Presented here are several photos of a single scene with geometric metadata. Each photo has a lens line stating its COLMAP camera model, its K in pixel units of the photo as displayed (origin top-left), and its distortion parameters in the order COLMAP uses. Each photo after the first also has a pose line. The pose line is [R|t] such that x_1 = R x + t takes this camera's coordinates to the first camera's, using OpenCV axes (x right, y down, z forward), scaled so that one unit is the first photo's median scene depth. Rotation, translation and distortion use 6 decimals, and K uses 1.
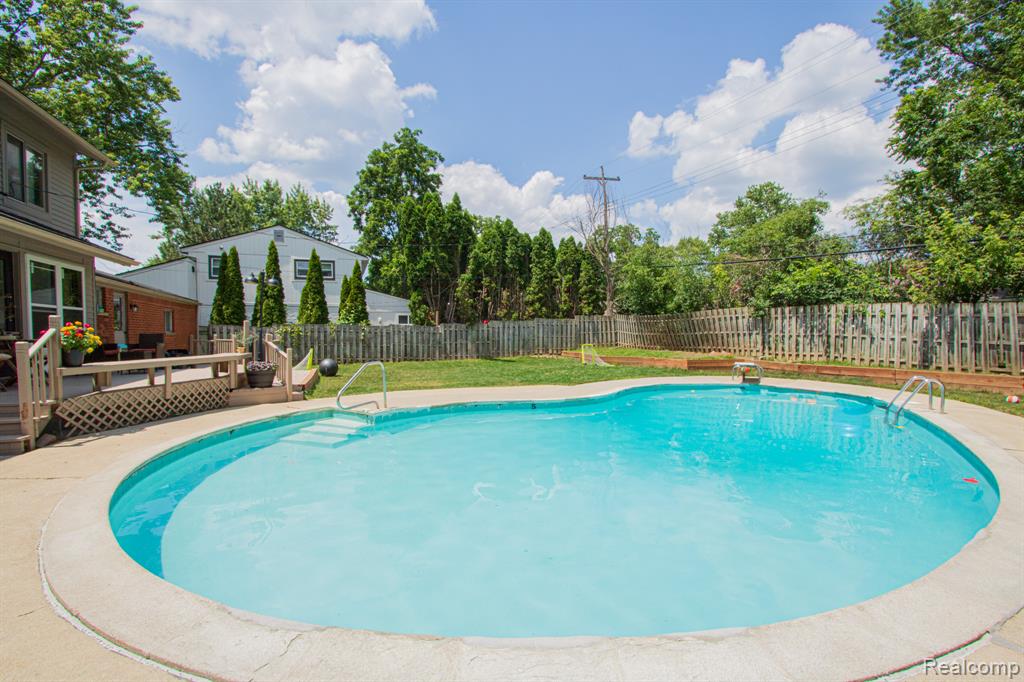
lens RADIAL K [[474.3, 0, 510.3], [0, 474.3, 346.1], [0, 0, 1]] dist [-0.018416, 0.002045]
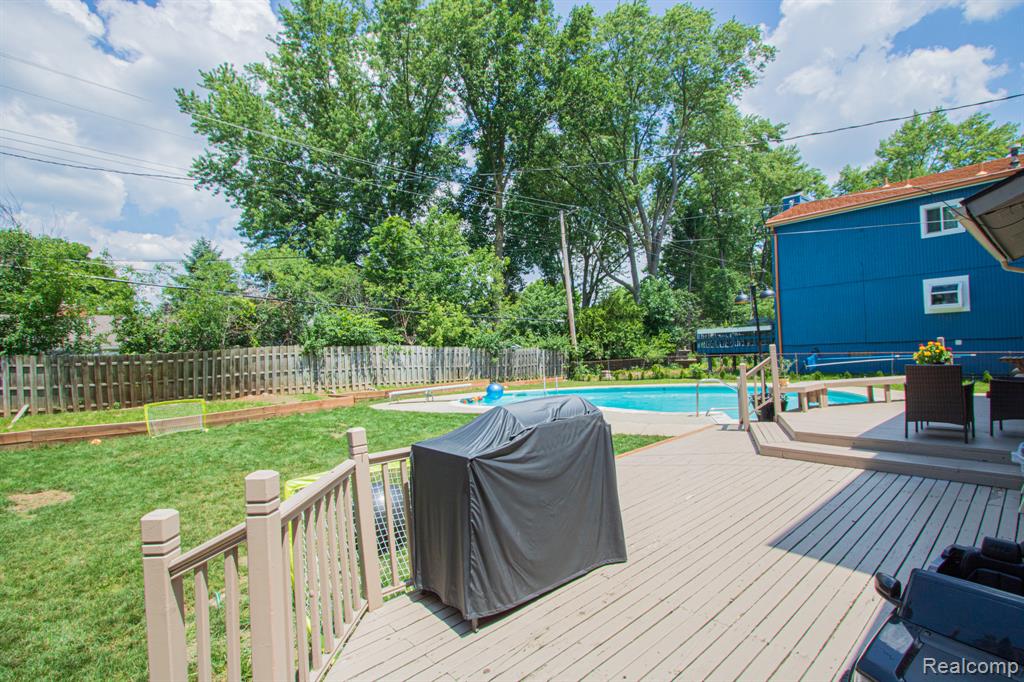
lens RADIAL K [[474.3, 0, 508.2], [0, 474.3, 343.9], [0, 0, 1]] dist [-0.018416, 0.002045]
pose [[-0.359542, 0.029980, 0.932647, -0.653208], [0.070517, 0.997499, -0.004880, -0.053063], [-0.930460, 0.064013, -0.360757, 1.020929]]
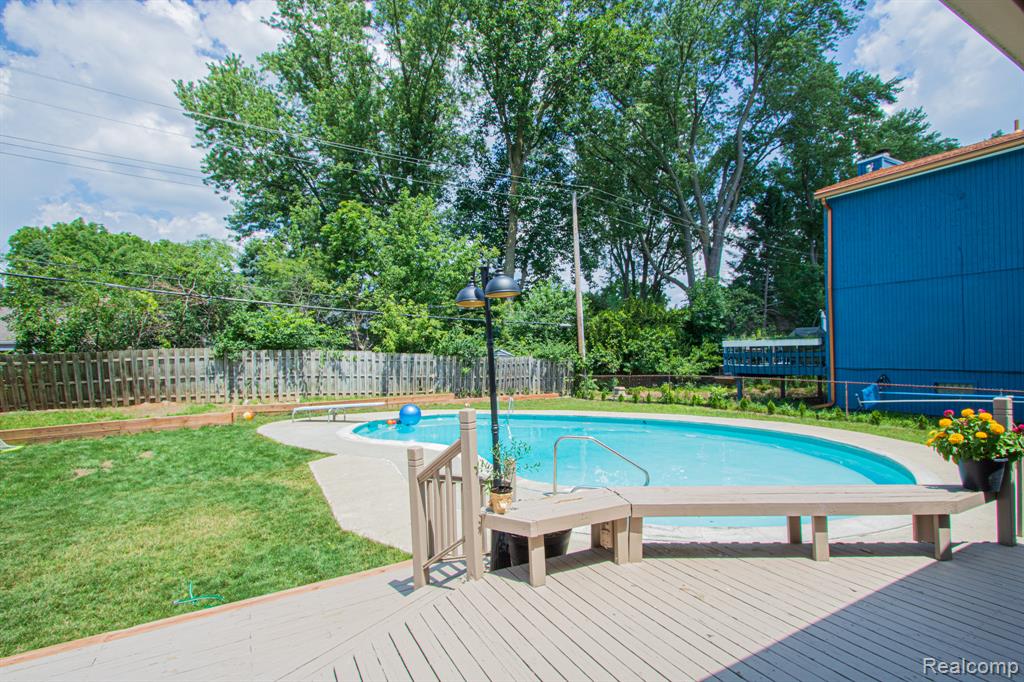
lens RADIAL K [[474.3, 0, 513.6], [0, 474.3, 346.1], [0, 0, 1]] dist [-0.018416, 0.002045]
pose [[-0.170564, 0.016450, 0.985209, -0.509676], [0.038626, 0.999204, -0.009997, -0.059446], [-0.984589, 0.036349, -0.171063, 0.631302]]
